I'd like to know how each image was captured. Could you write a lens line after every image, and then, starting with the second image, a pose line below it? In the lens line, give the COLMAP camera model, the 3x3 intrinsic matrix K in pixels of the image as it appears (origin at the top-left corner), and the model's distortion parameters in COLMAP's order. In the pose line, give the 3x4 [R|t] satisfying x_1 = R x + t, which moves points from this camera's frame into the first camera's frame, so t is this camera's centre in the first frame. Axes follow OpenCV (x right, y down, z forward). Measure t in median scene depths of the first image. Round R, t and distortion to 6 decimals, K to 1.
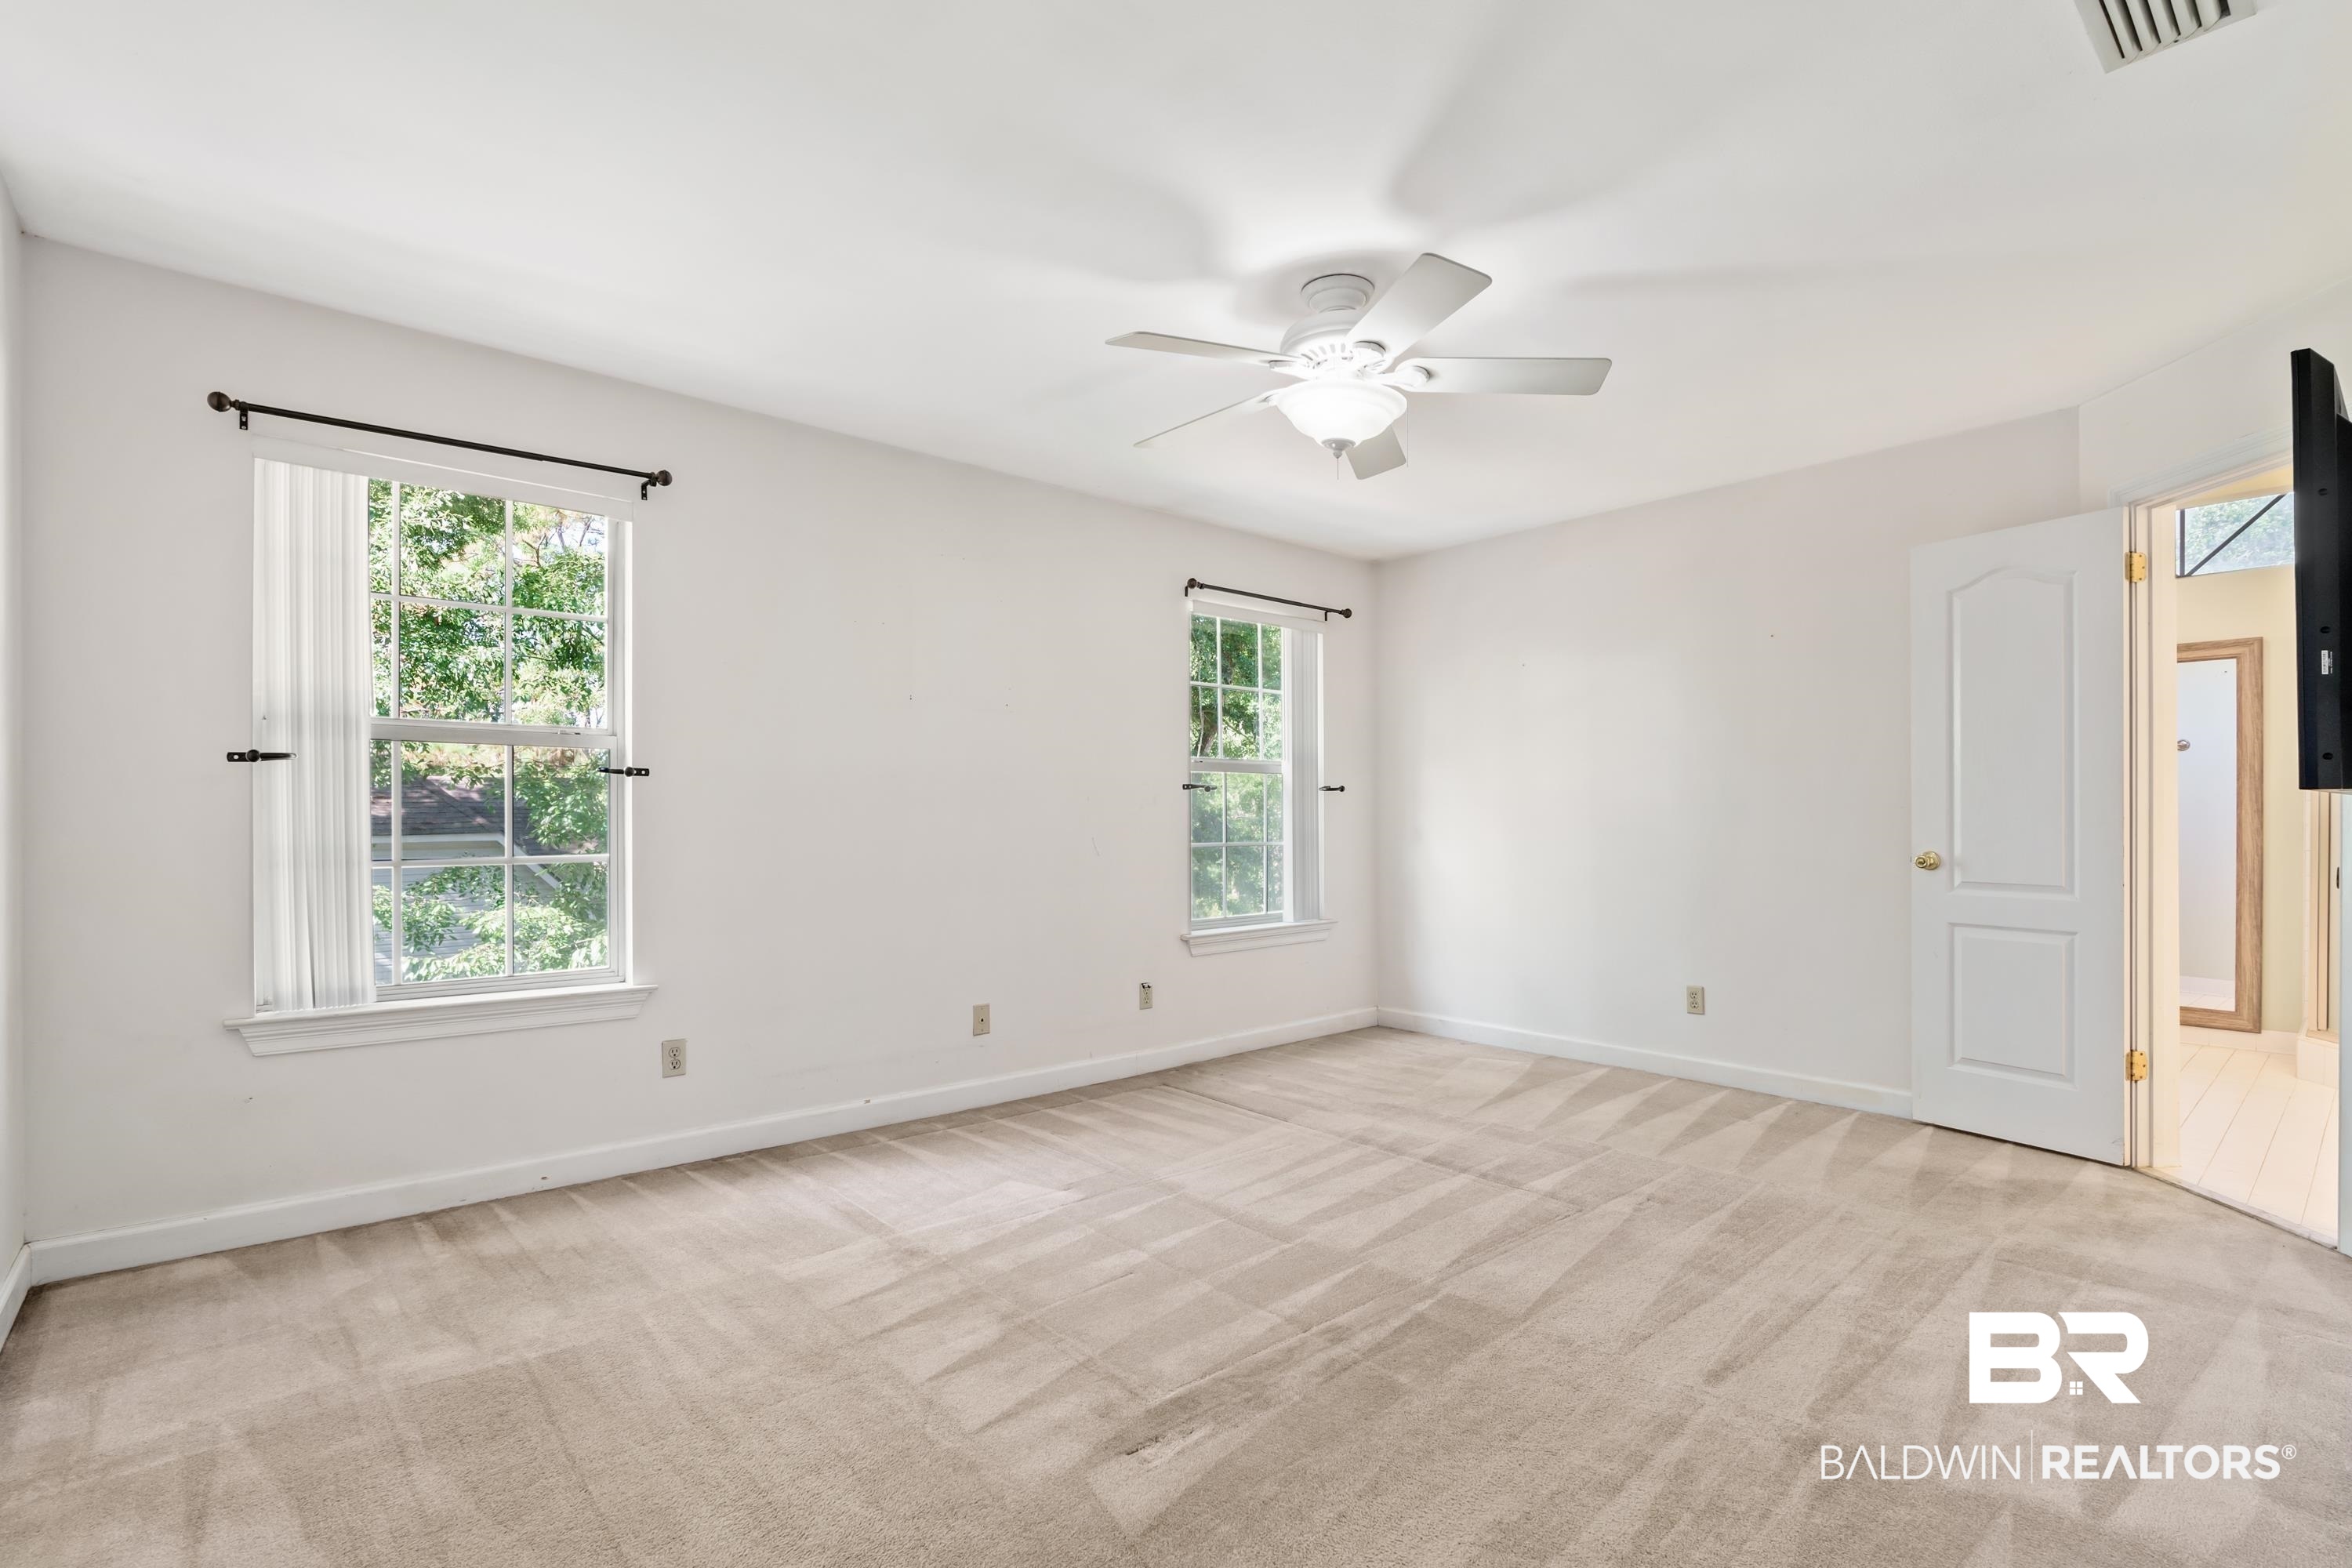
lens RADIAL K [[1068.5, 0, 1178.3], [0, 1068.5, 793.7], [0, 0, 1]] dist [-0.011501, 0.004710]
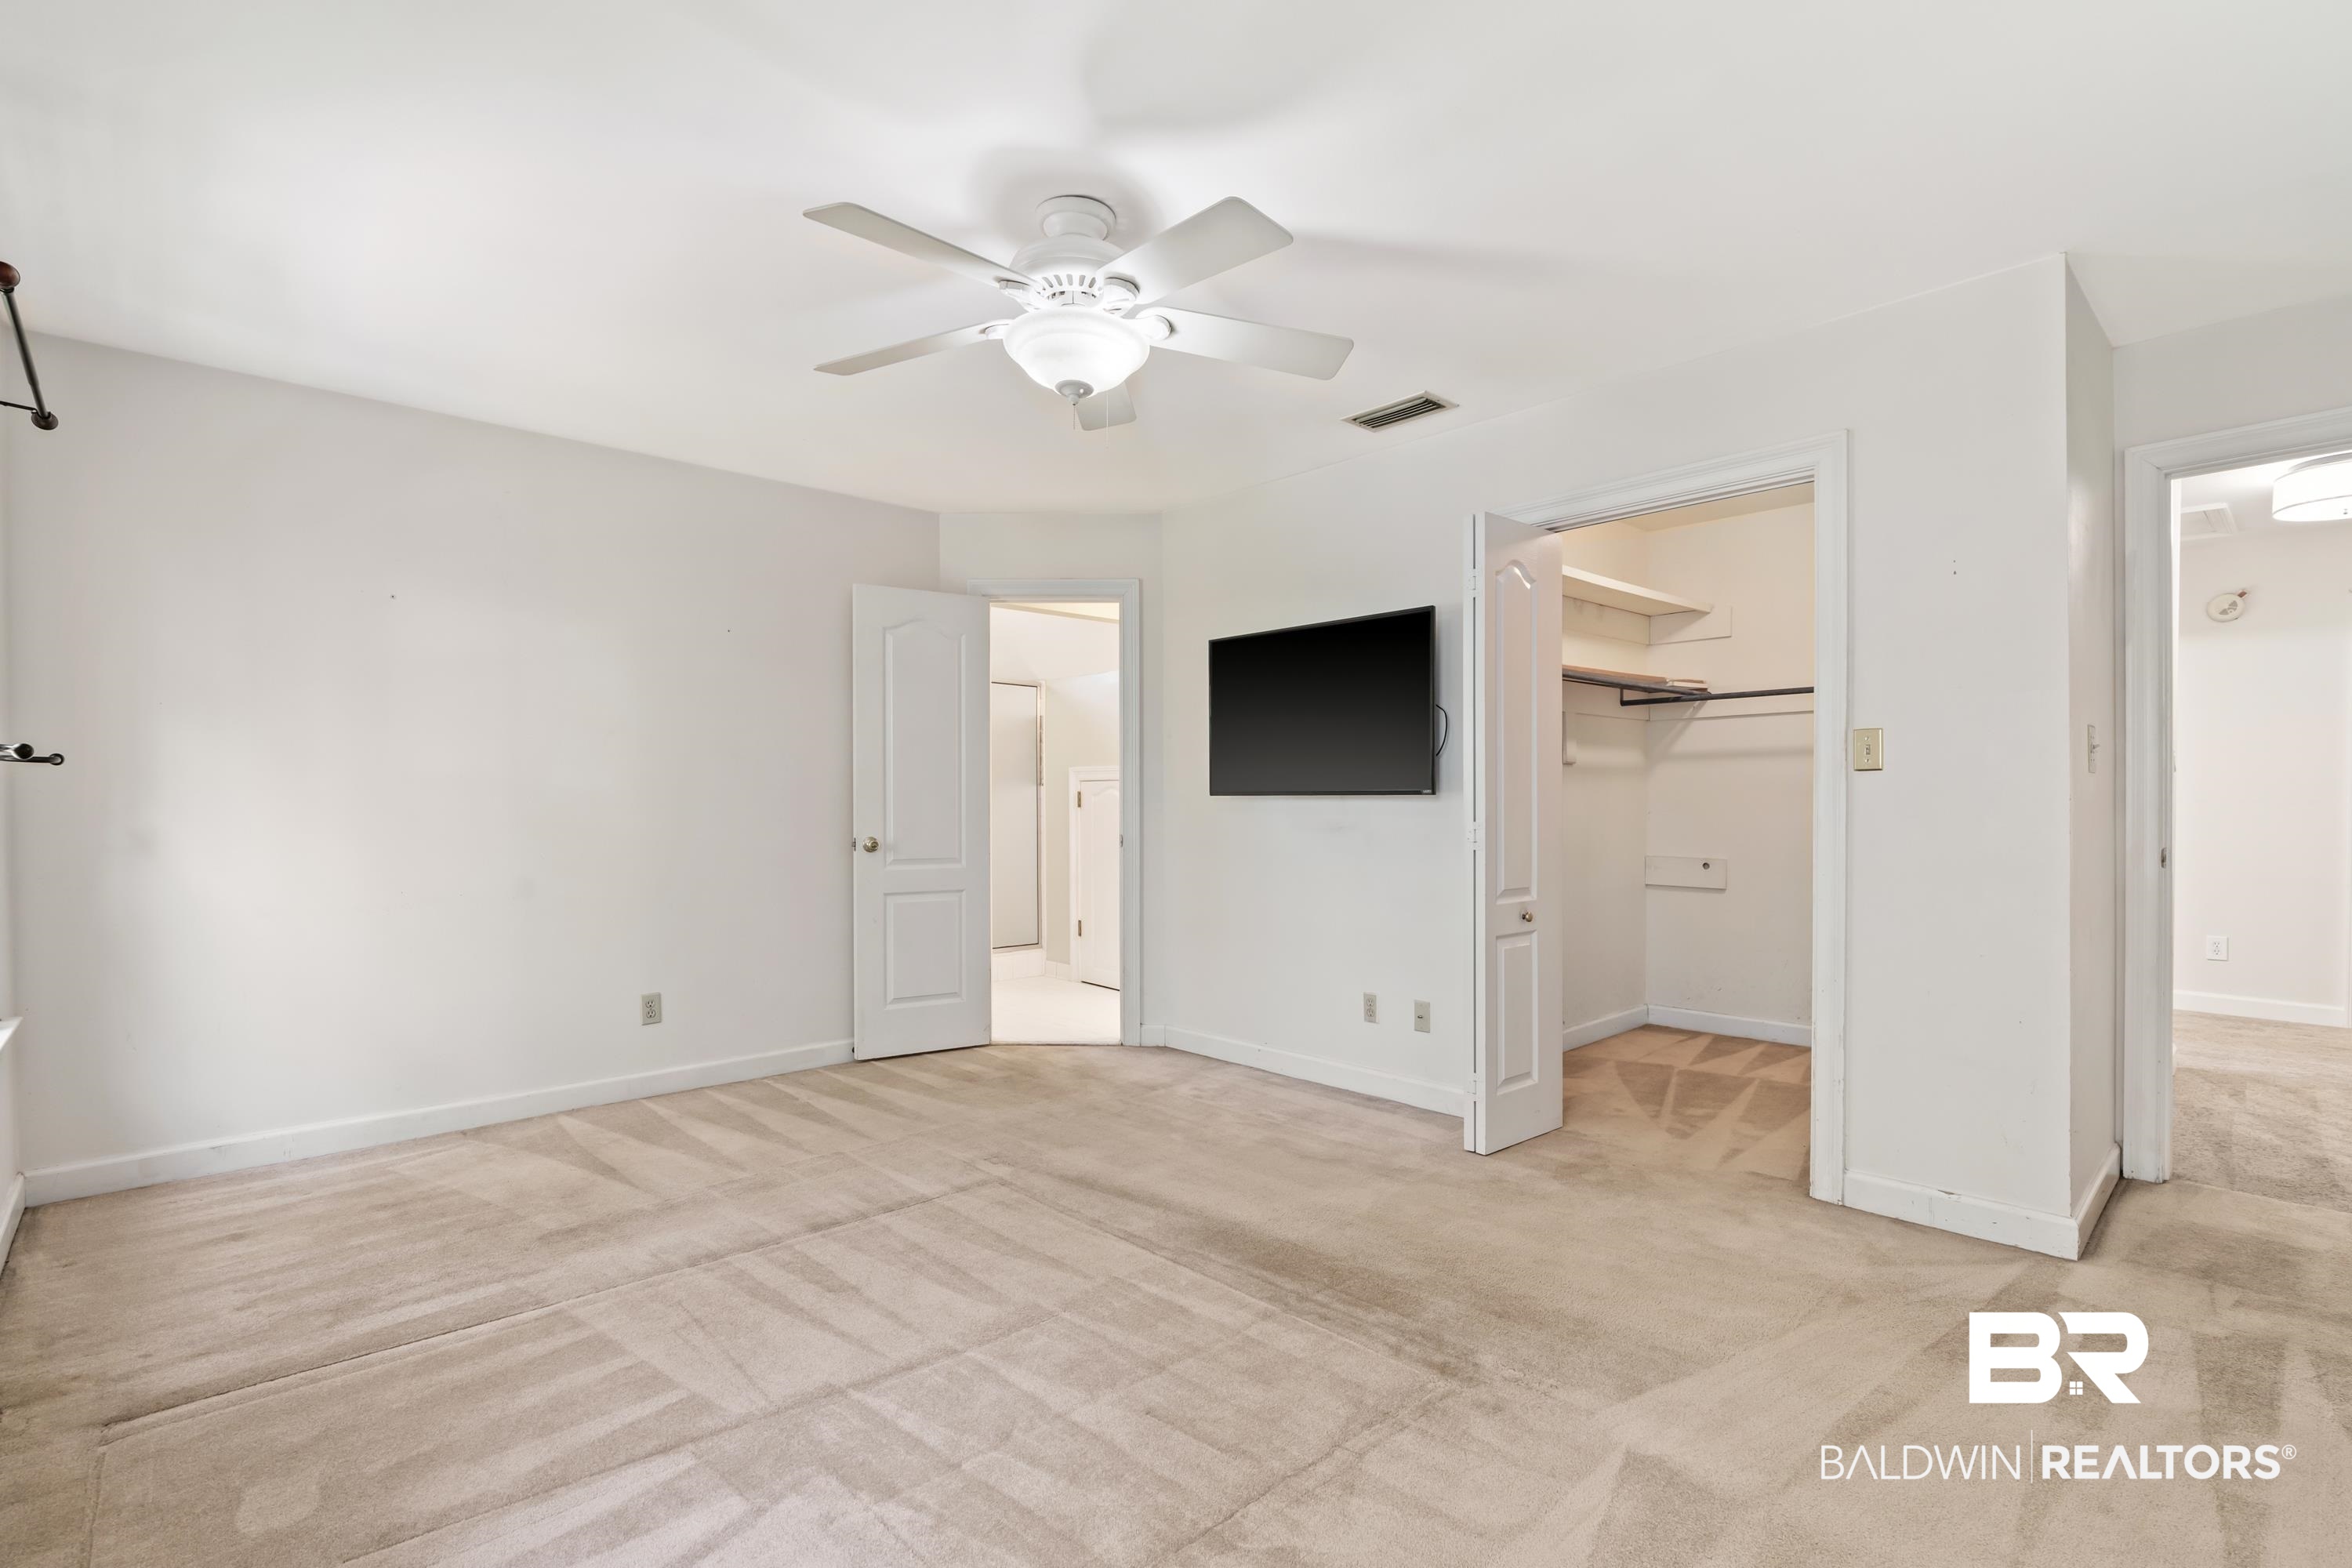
lens RADIAL K [[1083.0, 0, 1171.4], [0, 1083.0, 816.3], [0, 0, 1]] dist [-0.002560, 0.000651]
pose [[-0.016335, -0.010384, 0.999813, -0.553242], [-0.016780, 0.999808, 0.010109, 0.012080], [-0.999726, -0.016612, -0.016506, 0.688876]]
